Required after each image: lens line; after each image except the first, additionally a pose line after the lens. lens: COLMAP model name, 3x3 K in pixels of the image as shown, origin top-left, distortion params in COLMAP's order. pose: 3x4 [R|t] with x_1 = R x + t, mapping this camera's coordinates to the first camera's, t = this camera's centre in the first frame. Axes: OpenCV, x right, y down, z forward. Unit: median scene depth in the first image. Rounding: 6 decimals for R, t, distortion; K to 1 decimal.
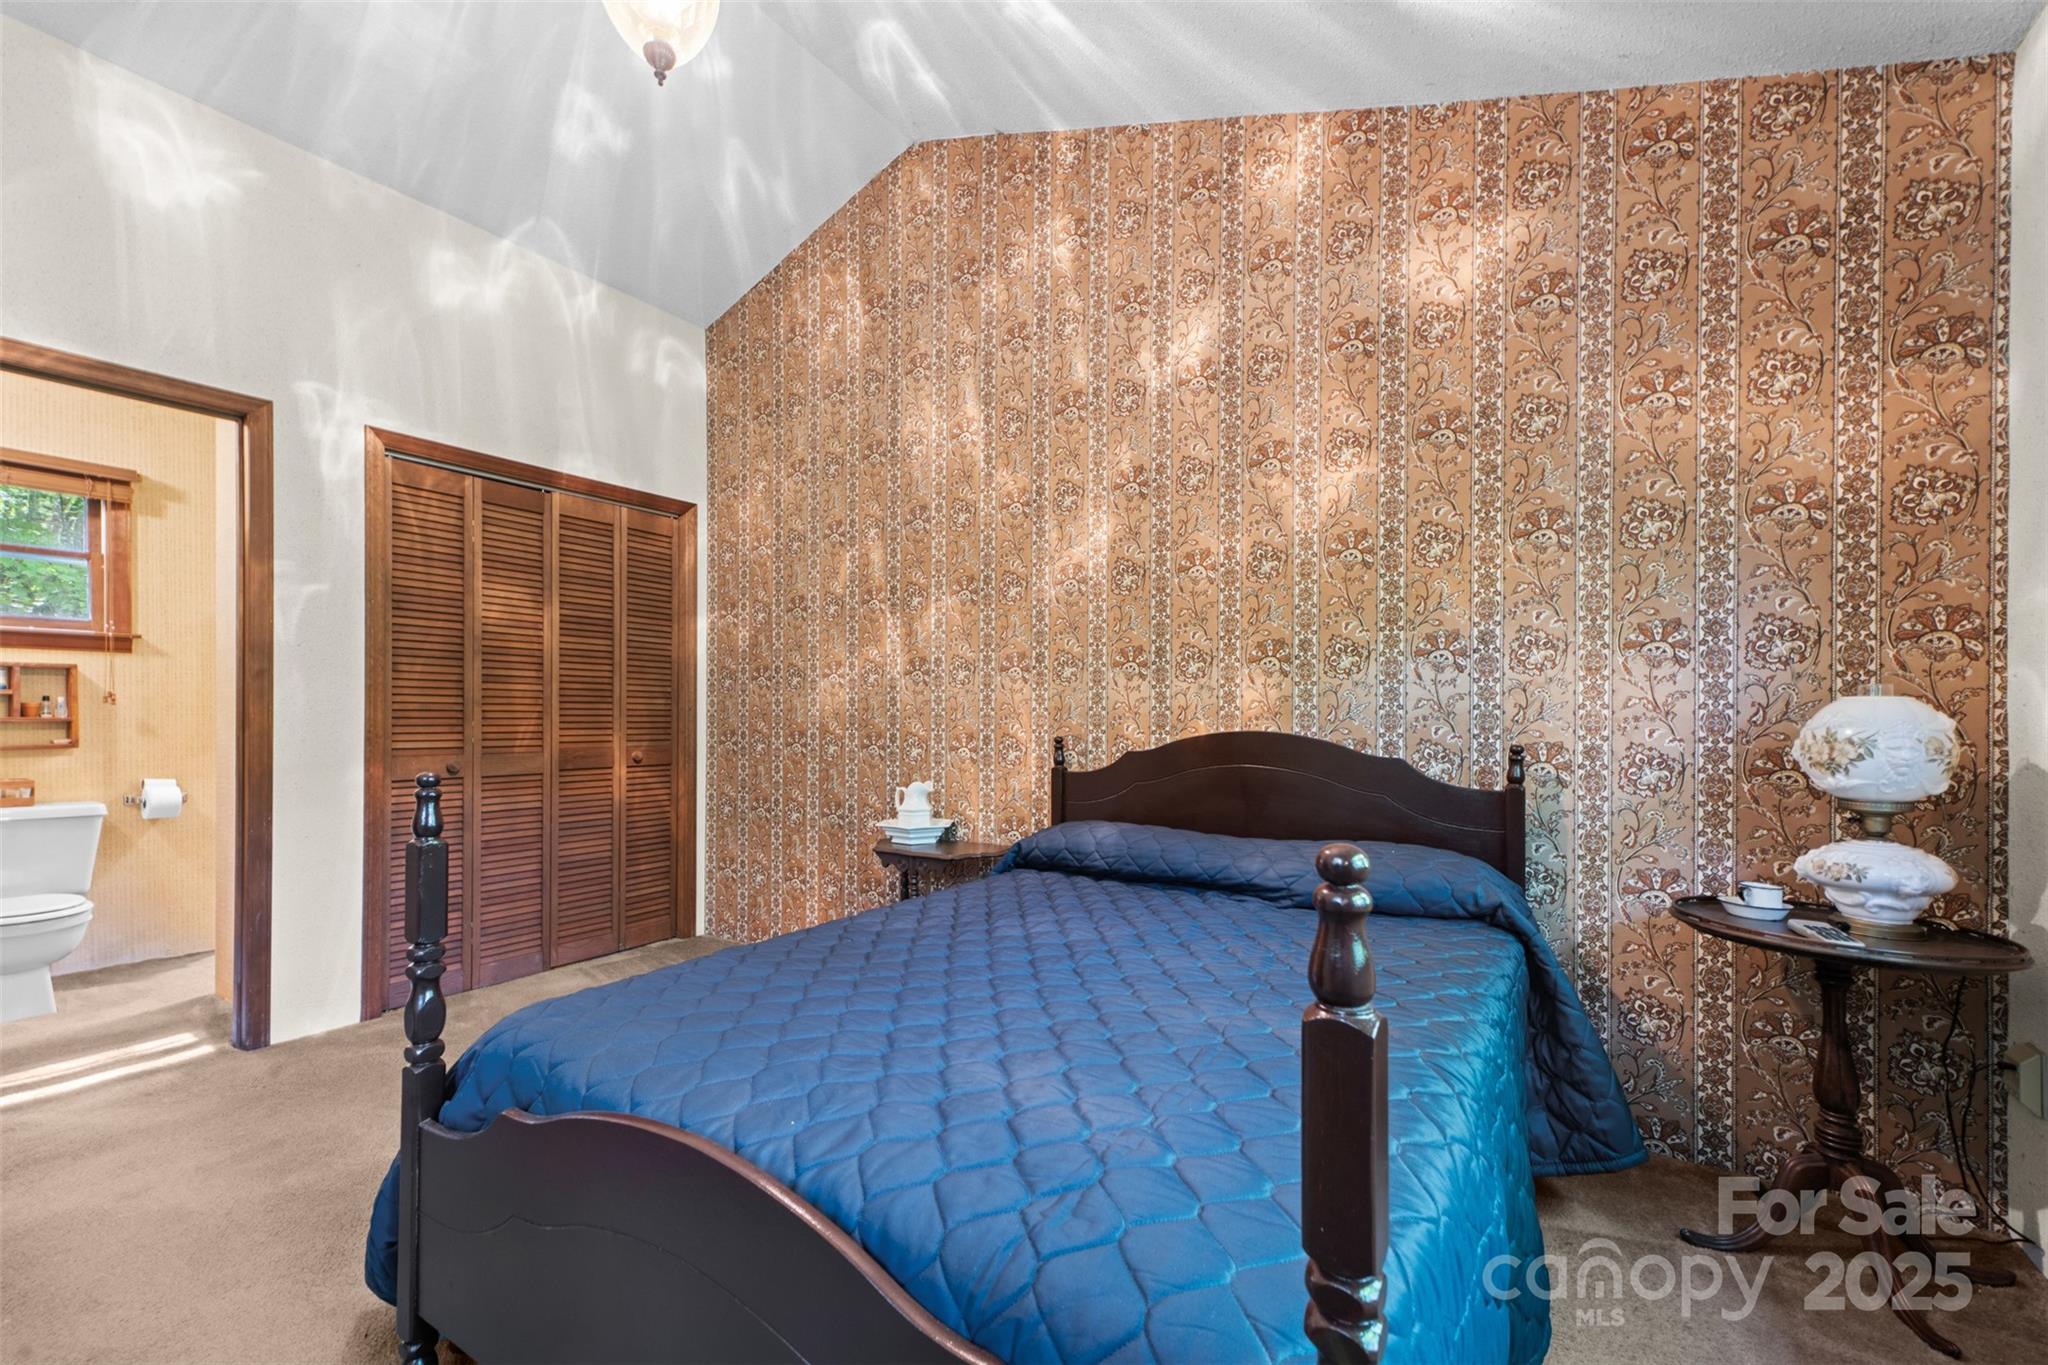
lens RADIAL K [[803.8, 0, 1015.8], [0, 803.8, 717.4], [0, 0, 1]] dist [0.011376, -0.001574]
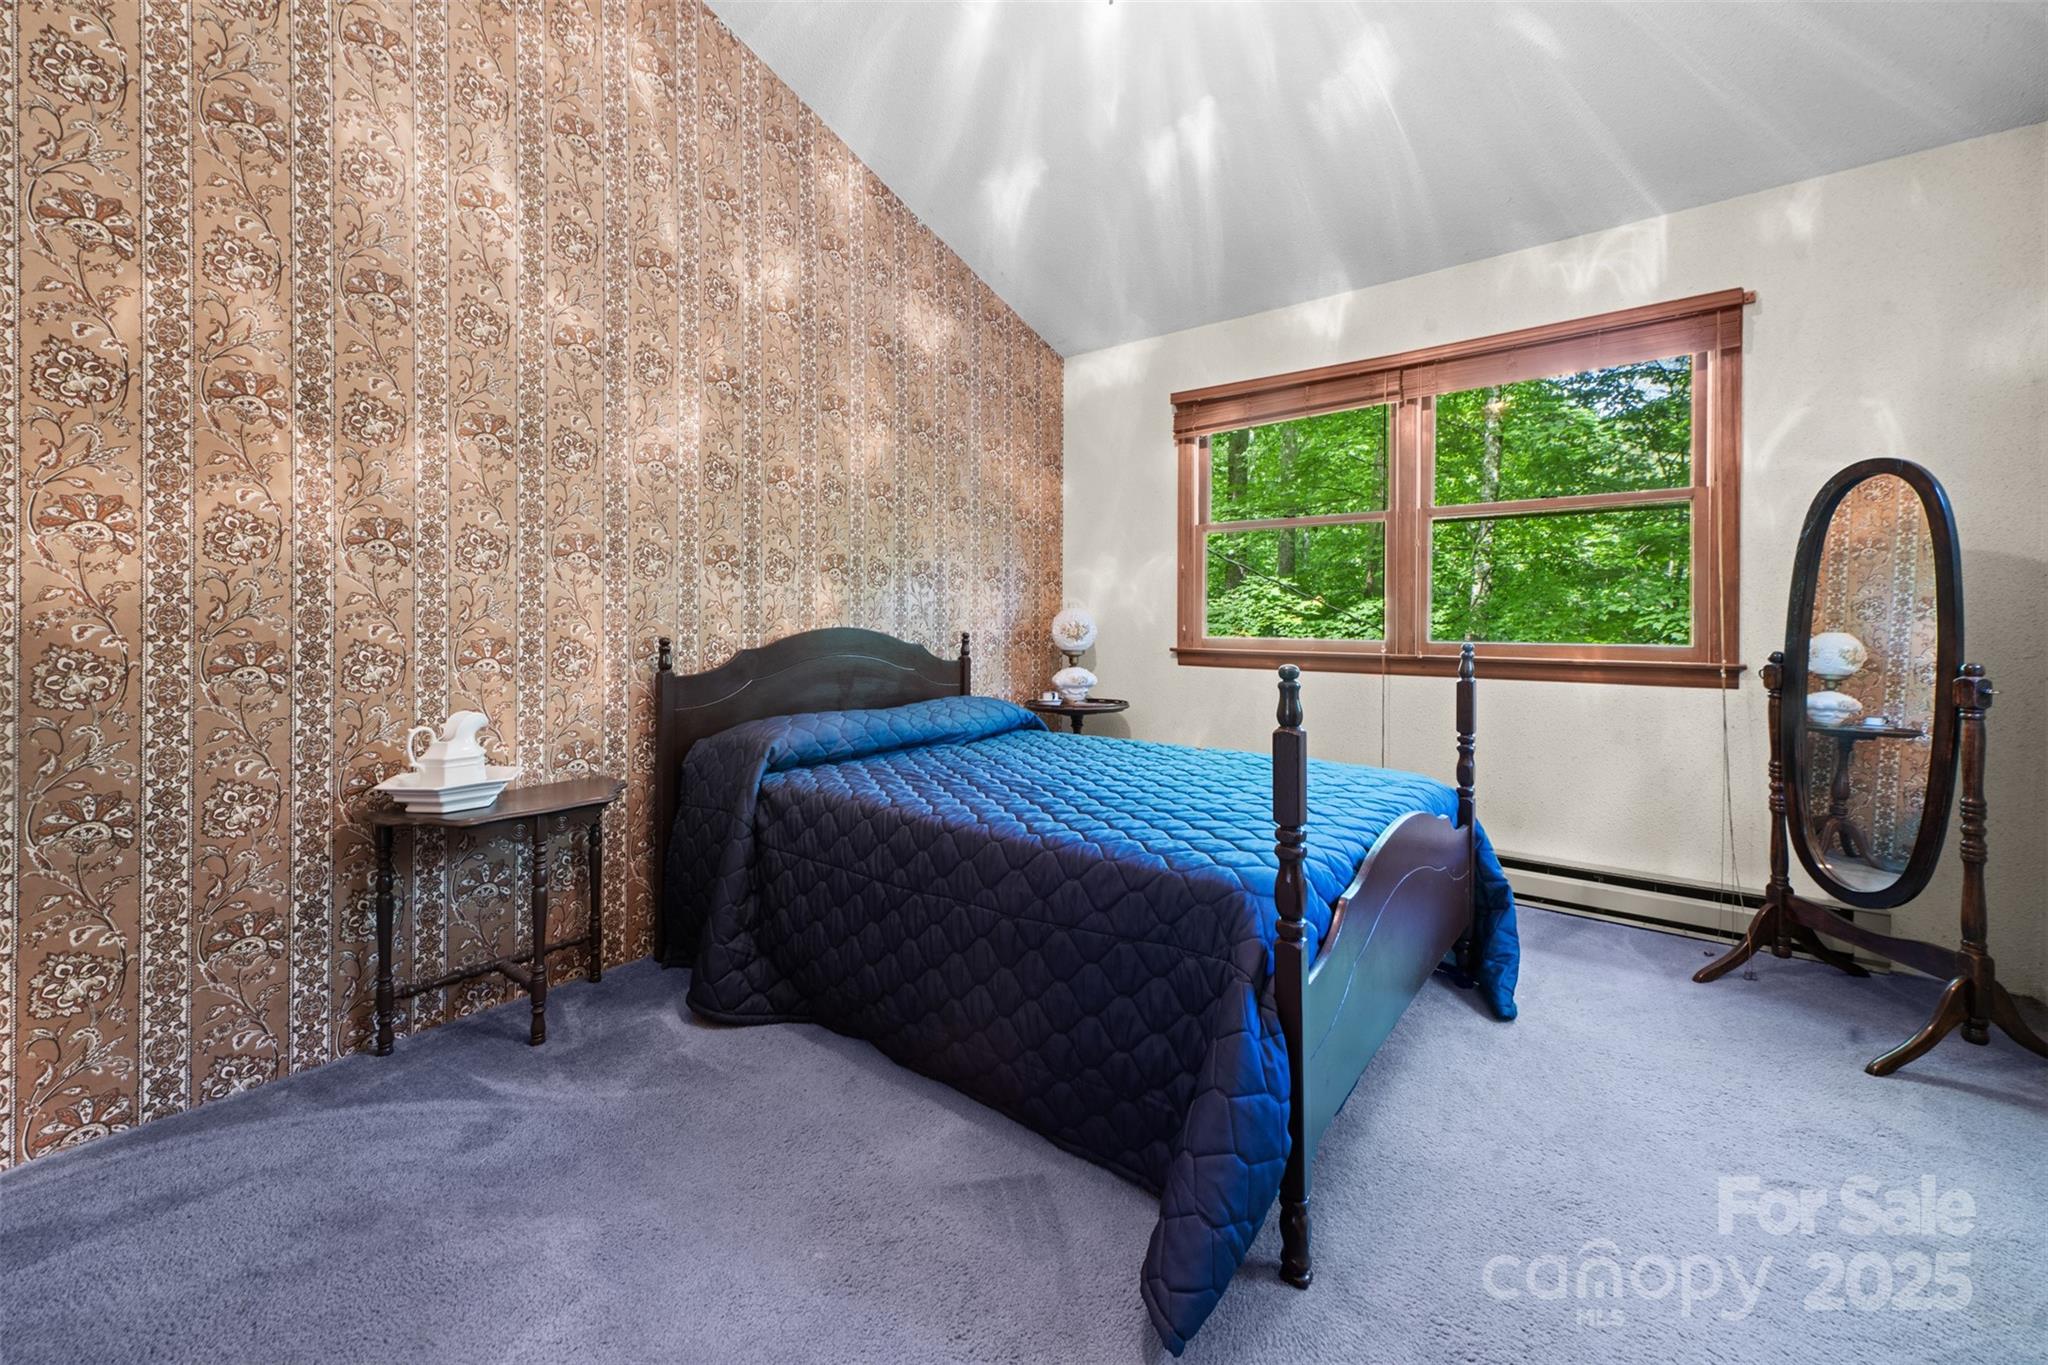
lens RADIAL K [[803.8, 0, 1031.0], [0, 803.8, 616.8], [0, 0, 1]] dist [0.011376, -0.001574]
pose [[0.102382, -0.000291, 0.994745, -0.804244], [-0.003115, 0.999995, 0.000614, -0.001552], [-0.994740, -0.003162, 0.102380, 0.515422]]
